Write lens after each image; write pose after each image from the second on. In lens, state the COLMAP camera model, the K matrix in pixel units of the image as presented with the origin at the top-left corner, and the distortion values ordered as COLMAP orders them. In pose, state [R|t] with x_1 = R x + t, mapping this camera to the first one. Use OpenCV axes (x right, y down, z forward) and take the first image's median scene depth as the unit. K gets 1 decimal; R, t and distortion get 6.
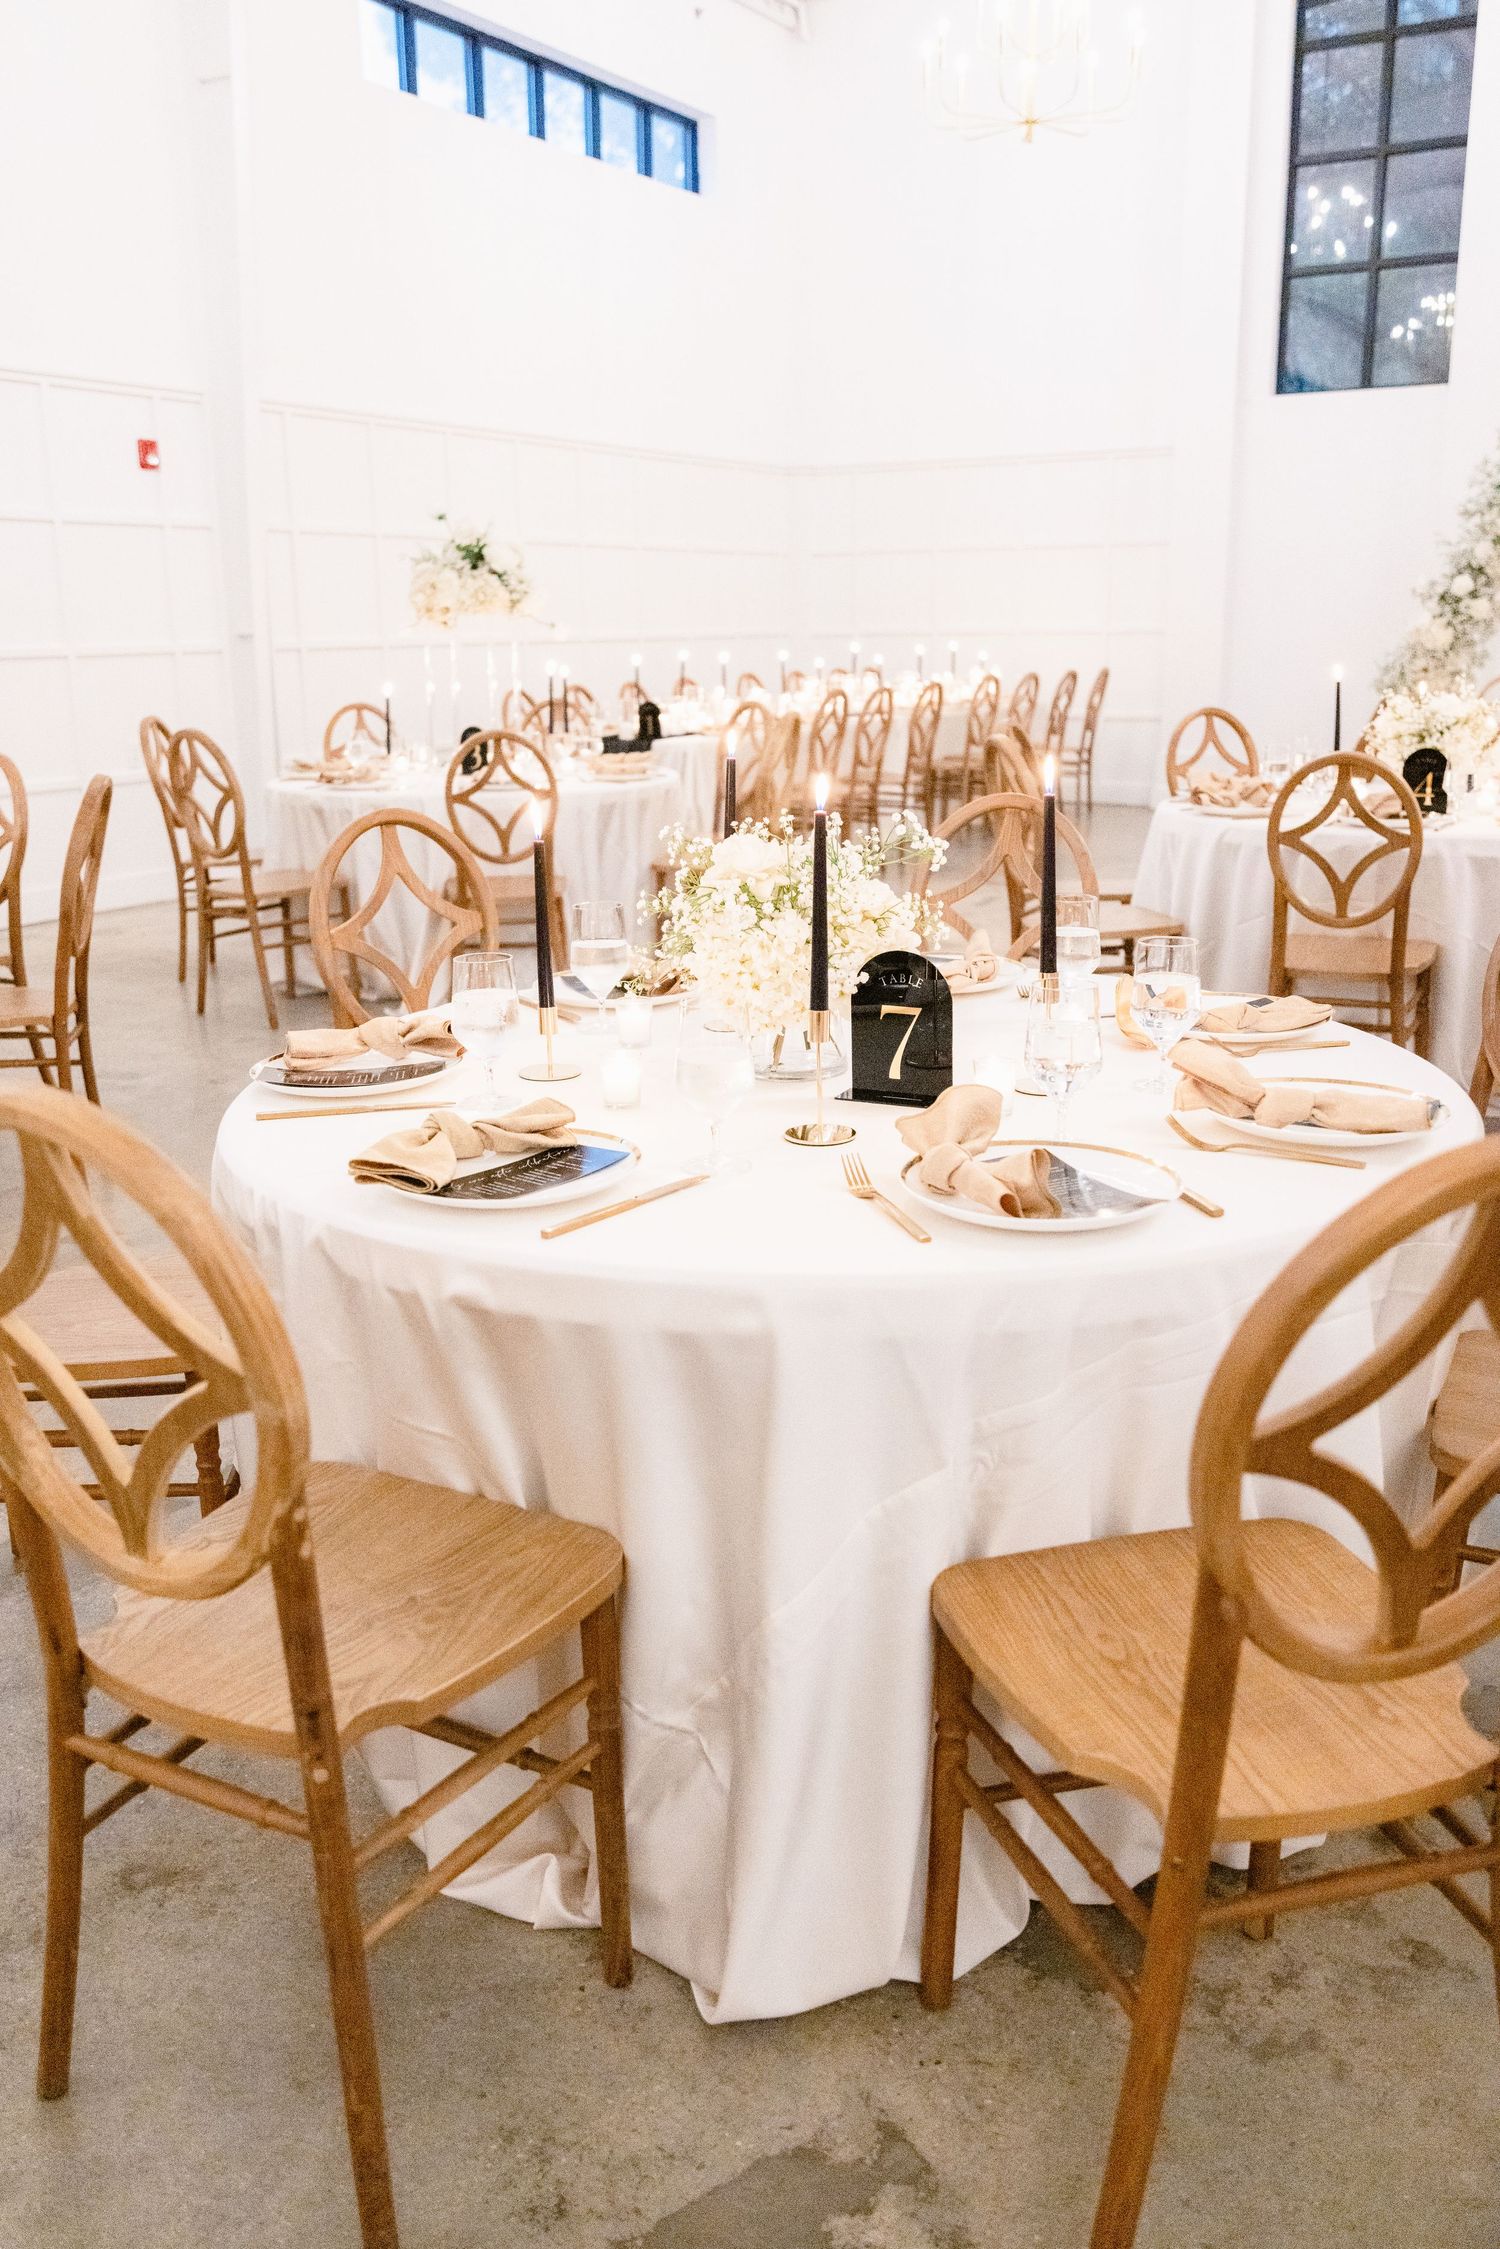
lens RADIAL K [[1792.9, 0, 750.0], [0, 1792.9, 1124.5], [0, 0, 1]] dist [-0.014141, -0.011100]
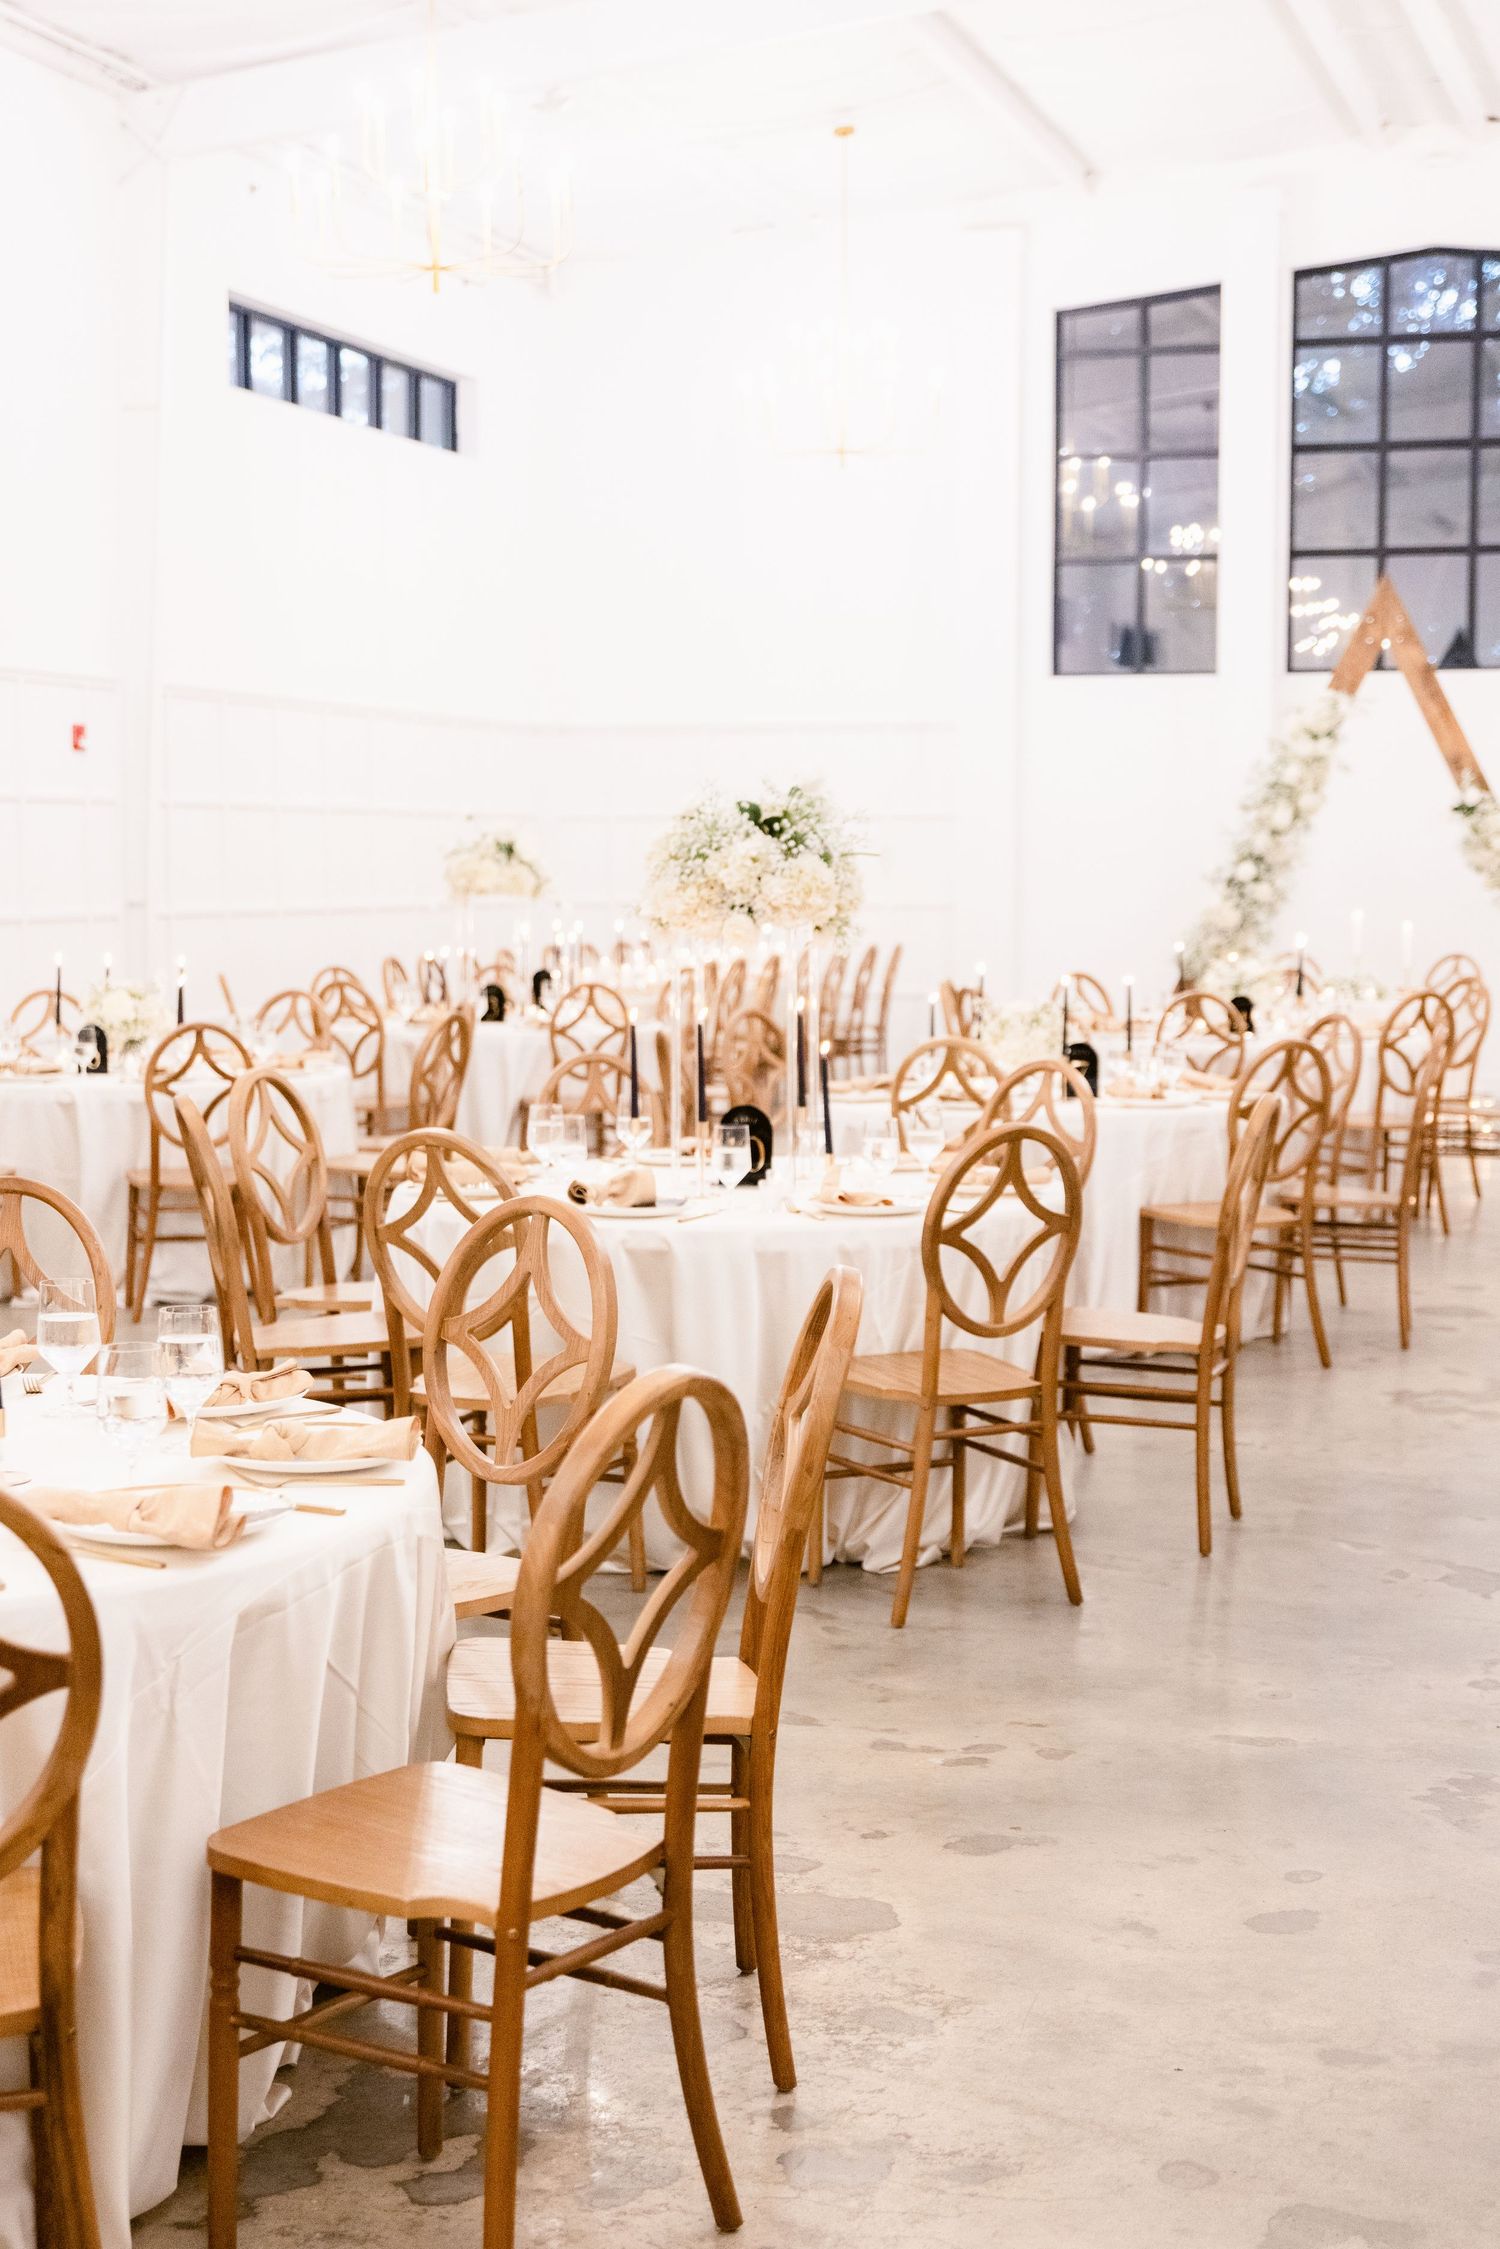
lens RADIAL K [[3288.5, 0, 750.0], [0, 3288.5, 1124.5], [0, 0, 1]] dist [0.013559, -0.017817]
pose [[0.974799, -0.002279, 0.223074, -0.346019], [0.045363, 0.981081, -0.188207, 0.214939], [-0.218424, 0.193583, 0.956460, -0.828651]]
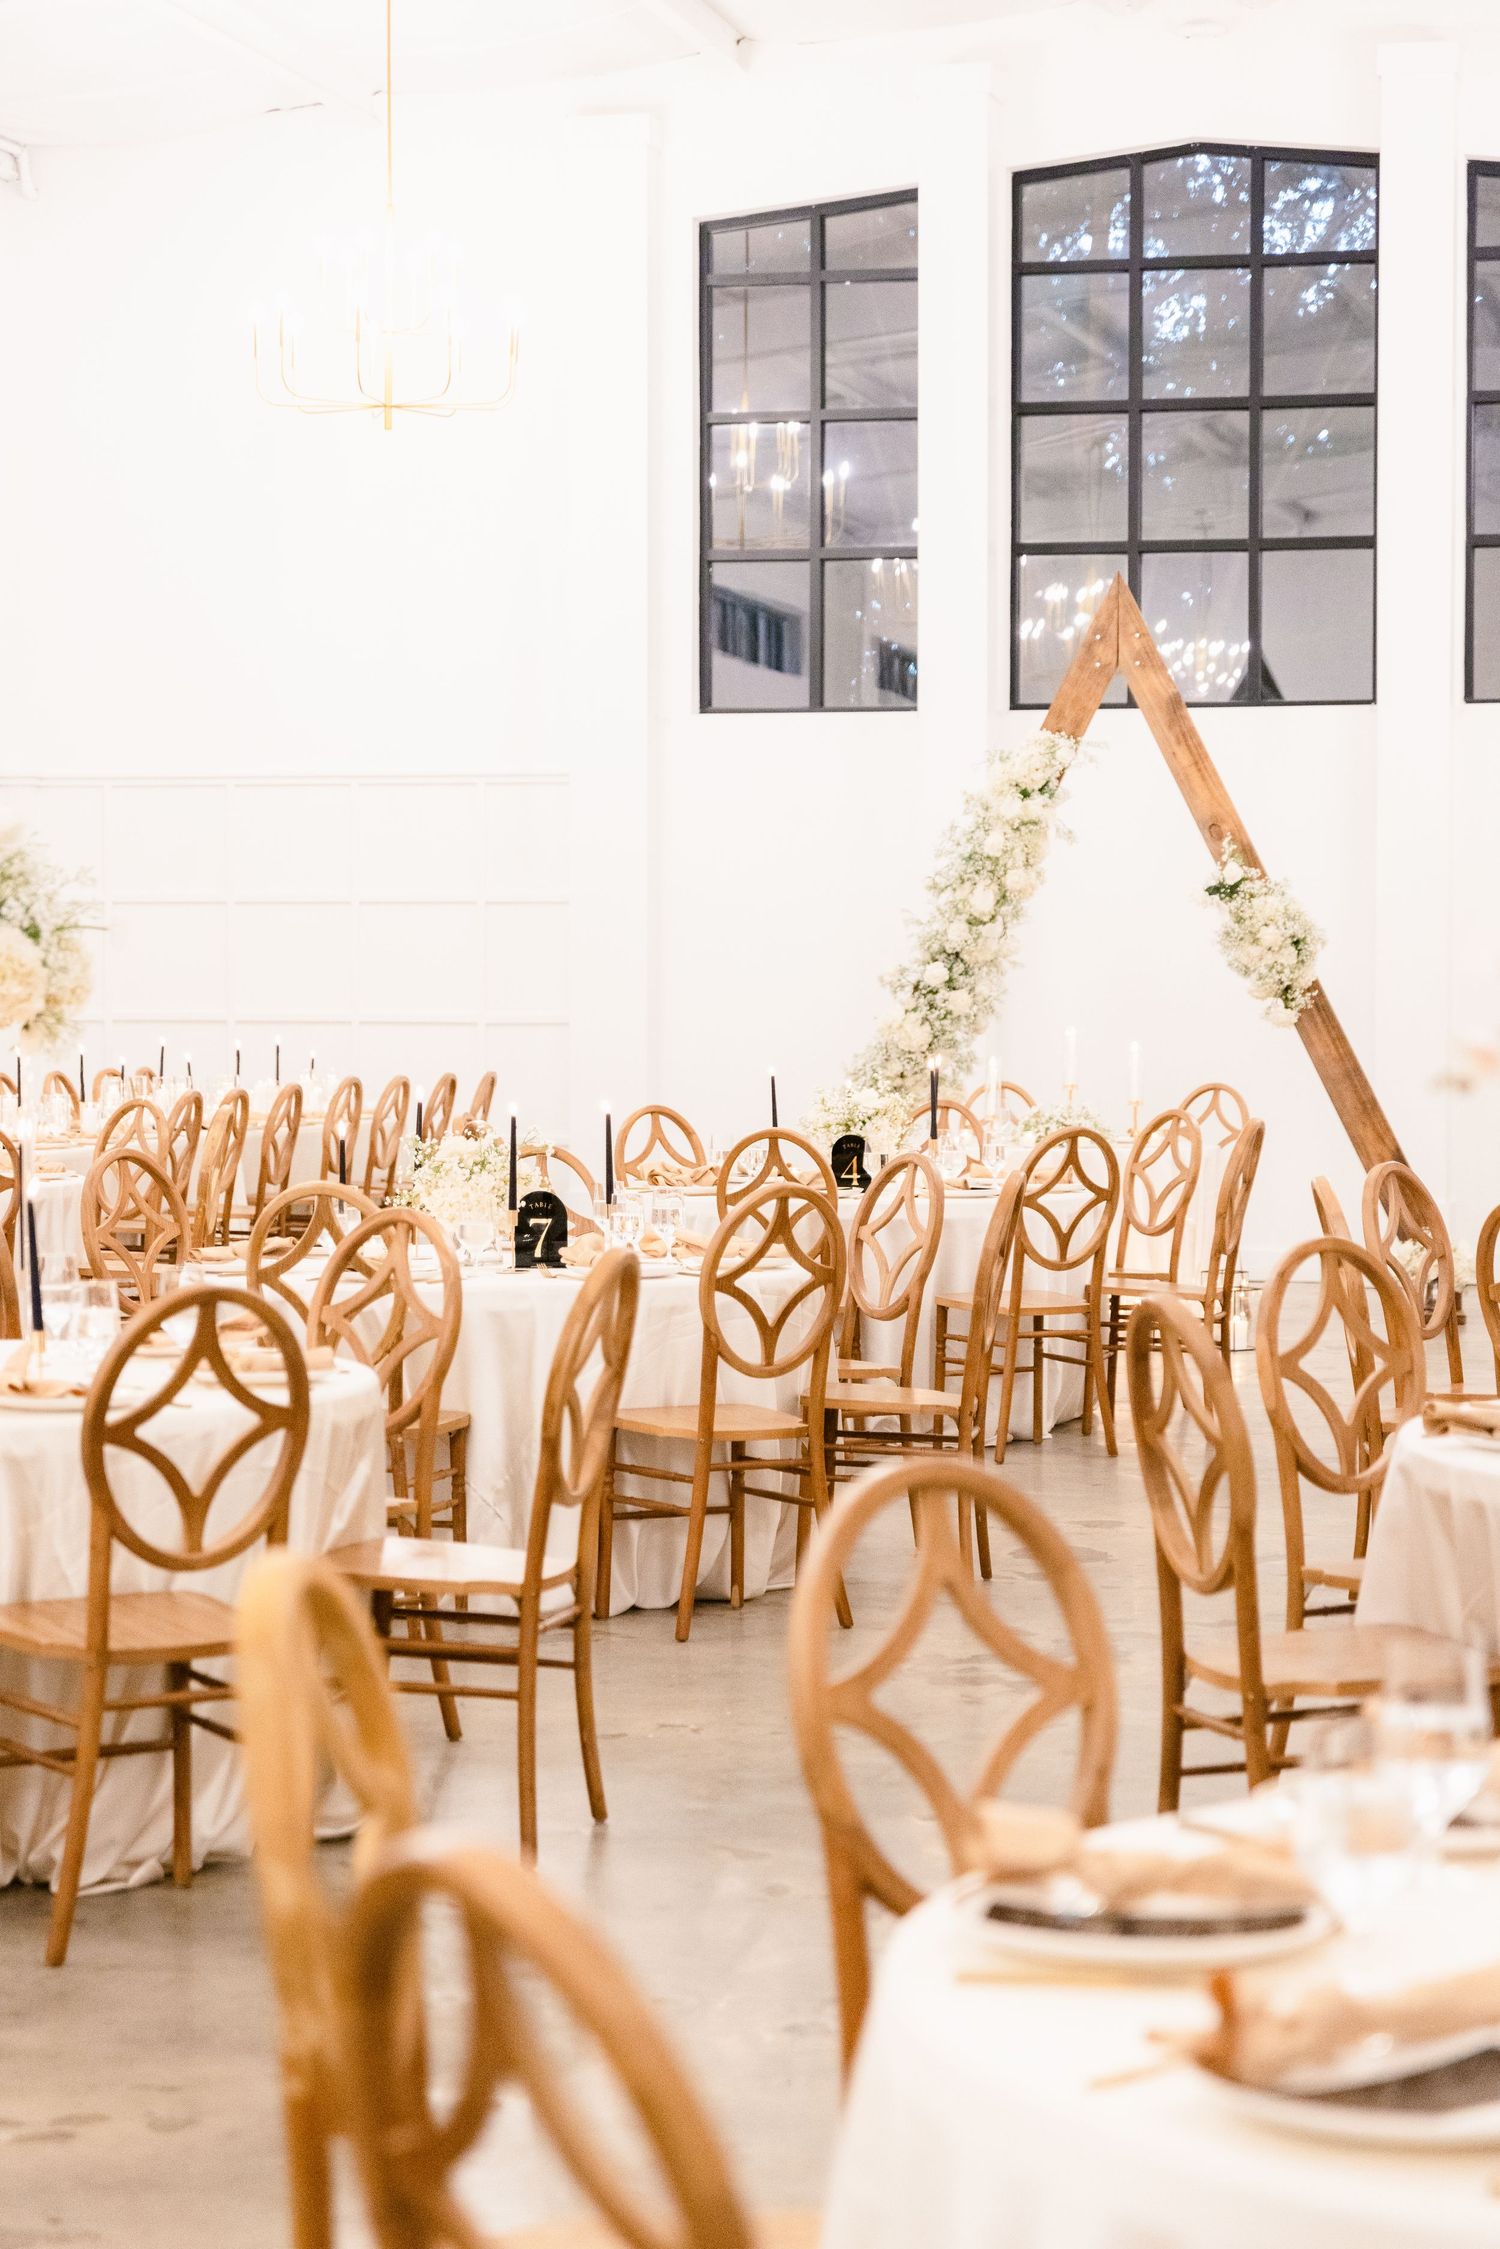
lens RADIAL K [[4523.1, 0, 750.0], [0, 4523.1, 1124.5], [0, 0, 1]] dist [0.029519, -0.204712]
pose [[0.960487, 0.005881, 0.278263, -0.251836], [0.061018, 0.971006, -0.231138, 0.232542], [-0.271554, 0.238984, 0.932280, -0.870539]]
